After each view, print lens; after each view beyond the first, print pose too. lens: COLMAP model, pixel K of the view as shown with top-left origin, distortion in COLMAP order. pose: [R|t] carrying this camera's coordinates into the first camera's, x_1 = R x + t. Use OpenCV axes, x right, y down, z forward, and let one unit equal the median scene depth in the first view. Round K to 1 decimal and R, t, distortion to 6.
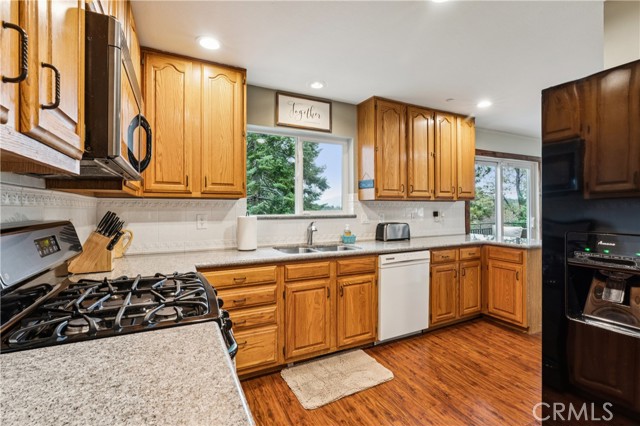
lens RADIAL K [[289.2, 0, 320.9], [0, 289.2, 209.3], [0, 0, 1]] dist [-0.005676, 0.002385]
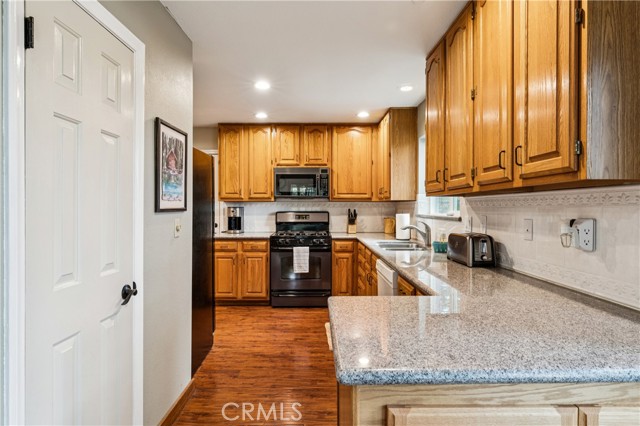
lens RADIAL K [[344.6, 0, 320.7], [0, 344.6, 211.7], [0, 0, 1]] dist [0.000287, 0.000013]
pose [[-0.439926, 0.005250, -0.898019, 1.662545], [-0.000450, 0.999981, 0.006067, 0.001625], [0.898034, 0.003073, -0.439915, 1.707915]]
